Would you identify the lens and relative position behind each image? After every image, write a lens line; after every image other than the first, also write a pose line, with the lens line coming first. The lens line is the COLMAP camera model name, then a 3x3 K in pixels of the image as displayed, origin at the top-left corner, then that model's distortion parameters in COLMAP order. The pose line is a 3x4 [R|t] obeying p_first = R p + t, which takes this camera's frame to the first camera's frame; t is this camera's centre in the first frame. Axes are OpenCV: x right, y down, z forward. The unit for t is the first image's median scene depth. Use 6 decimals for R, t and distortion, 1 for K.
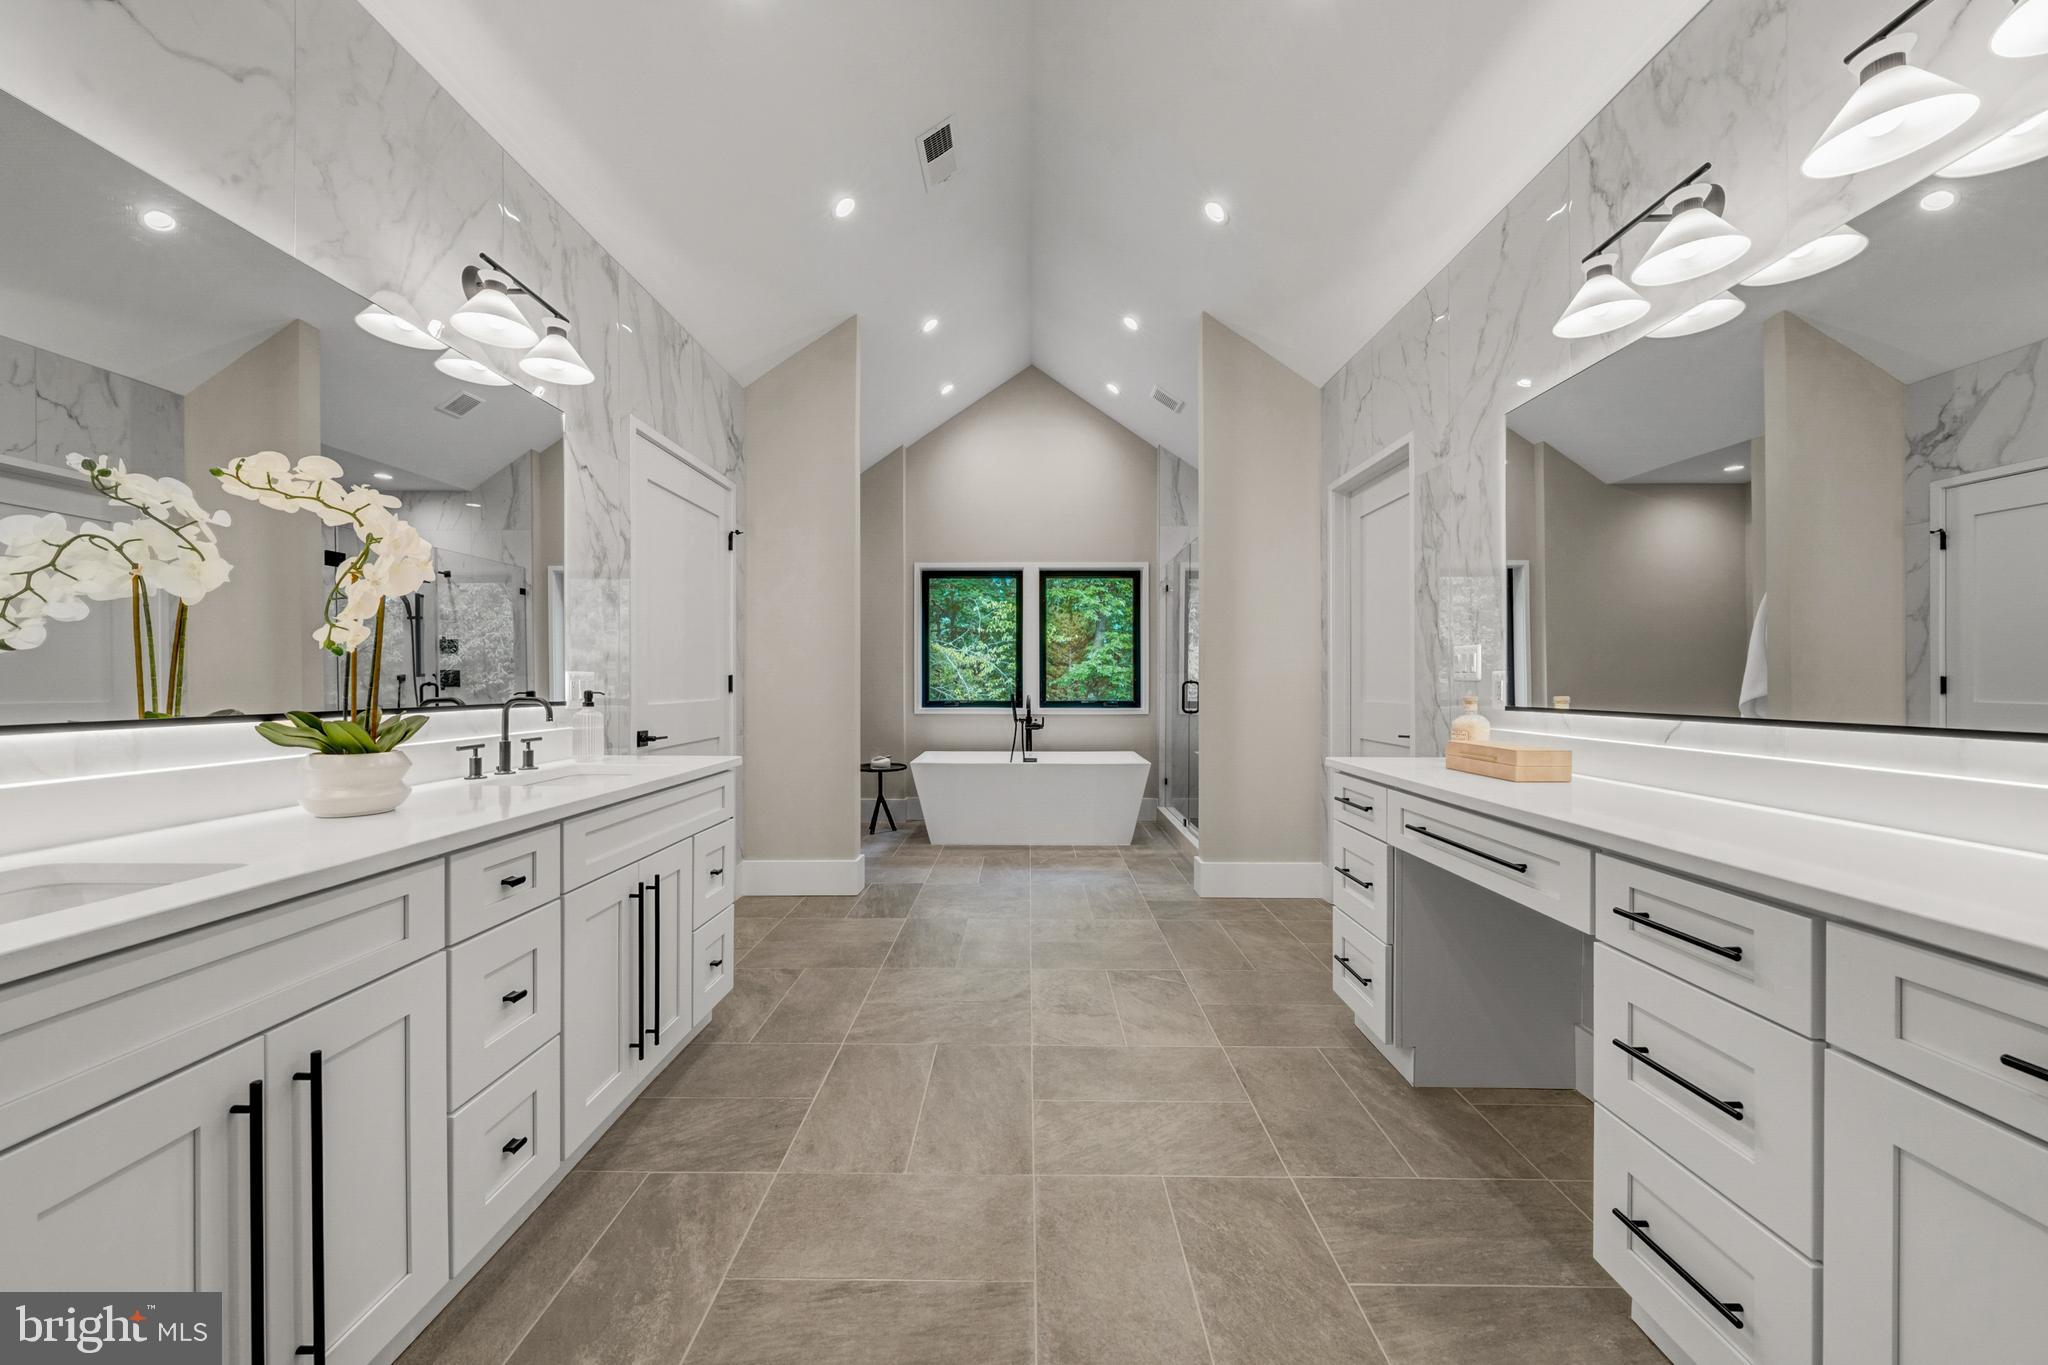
lens RADIAL K [[733.1, 0, 1021.7], [0, 733.1, 677.9], [0, 0, 1]] dist [-0.000086, 0.000151]
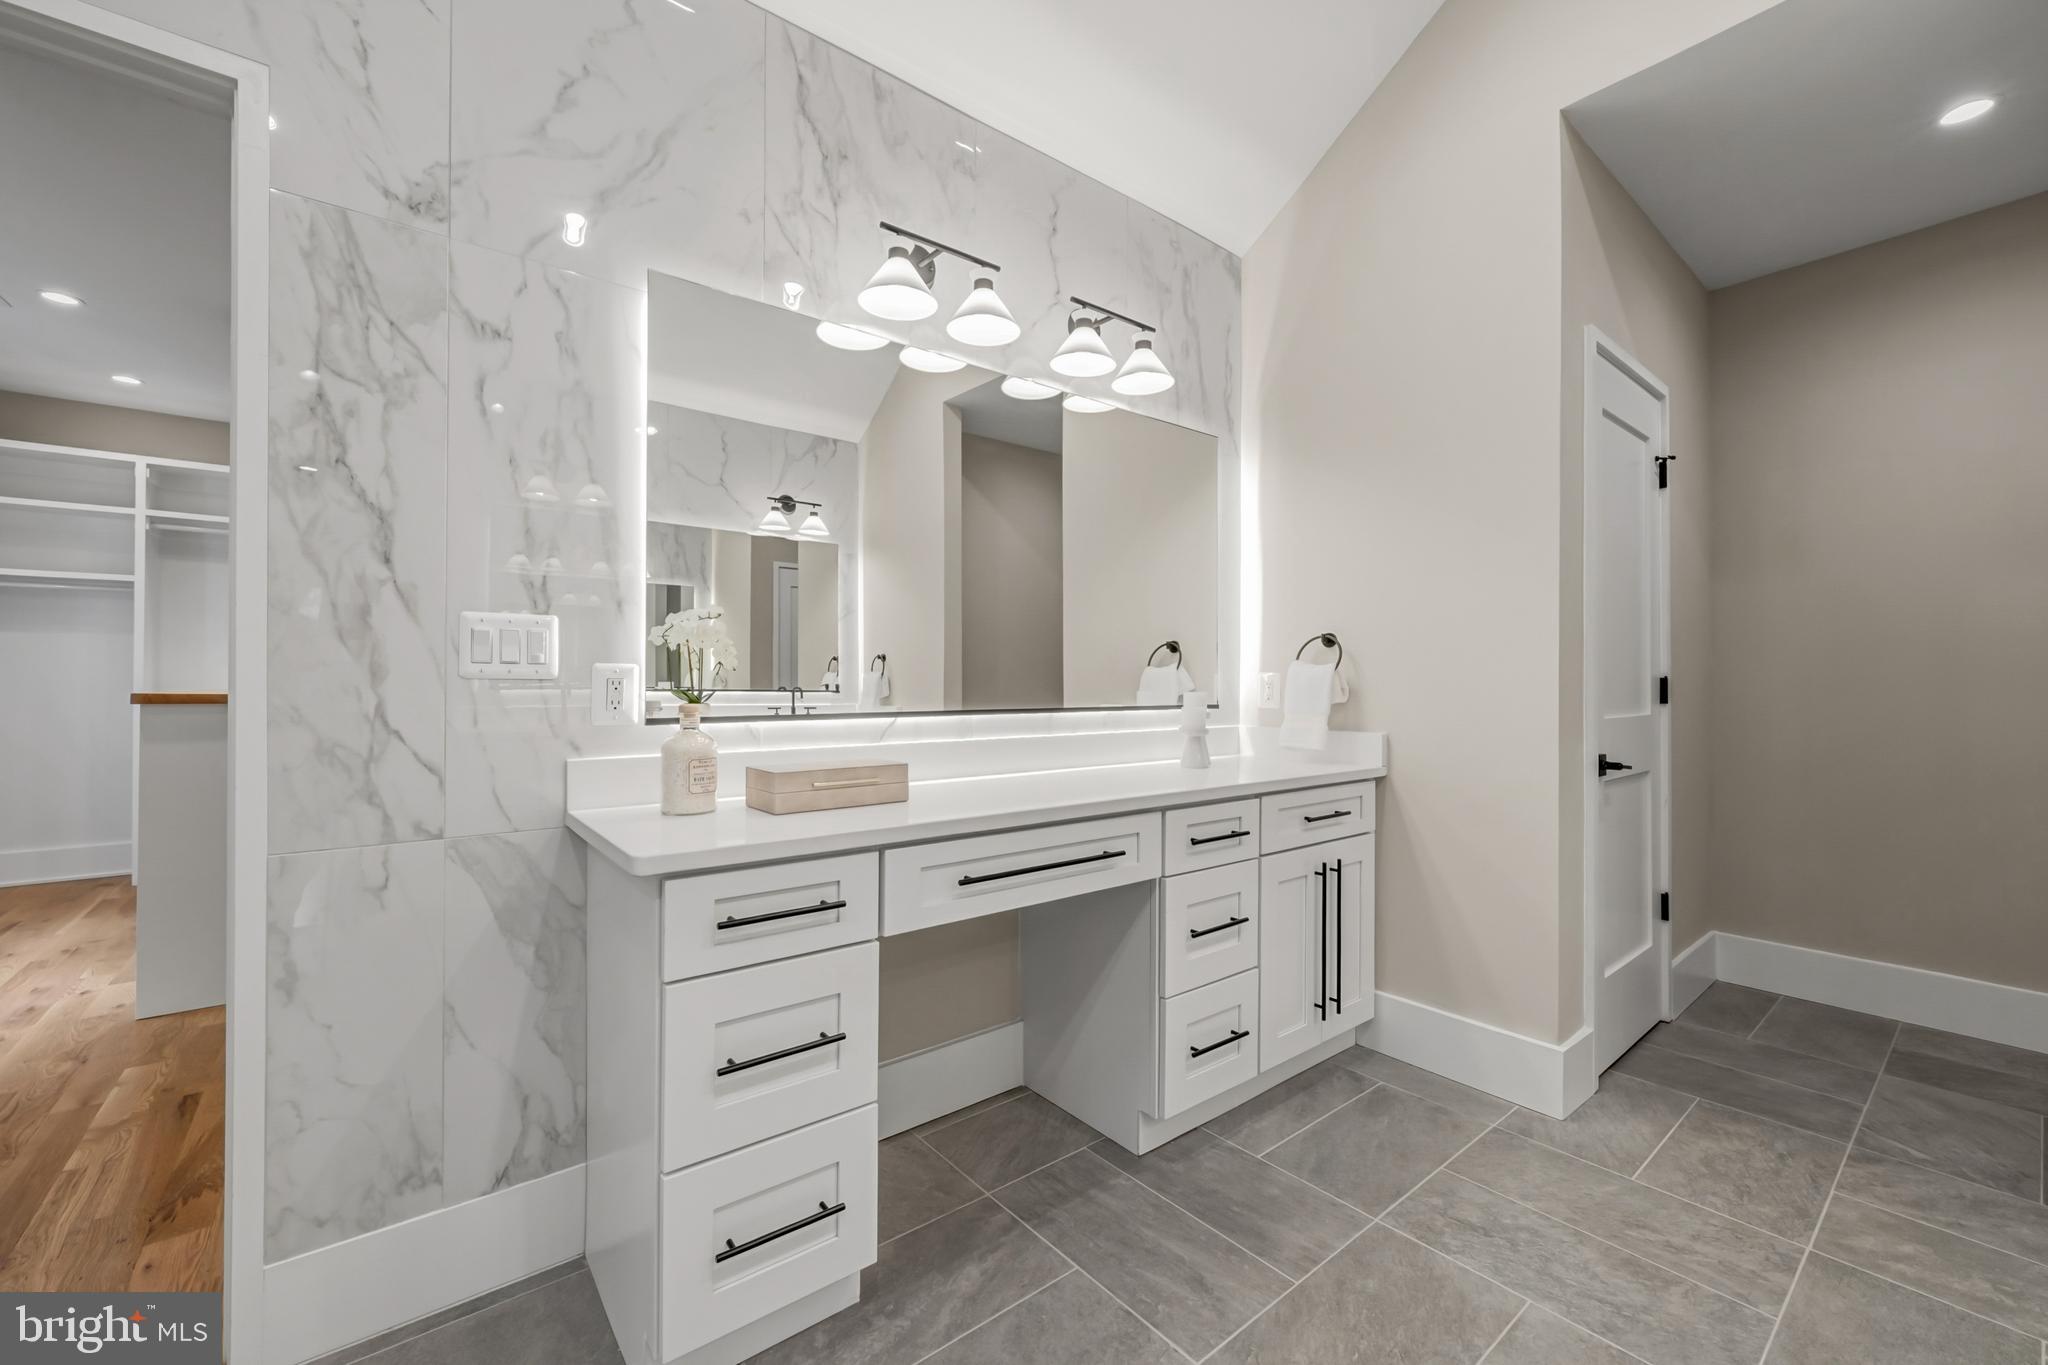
lens RADIAL K [[820.8, 0, 1024.0], [0, 820.8, 682.5], [0, 0, 1]] dist [-0.002975, -0.000315]
pose [[-0.634957, 0.002995, 0.772542, -0.128351], [-0.002495, 0.999979, -0.005928, 0.011590], [-0.772543, -0.005692, -0.634936, 1.404166]]
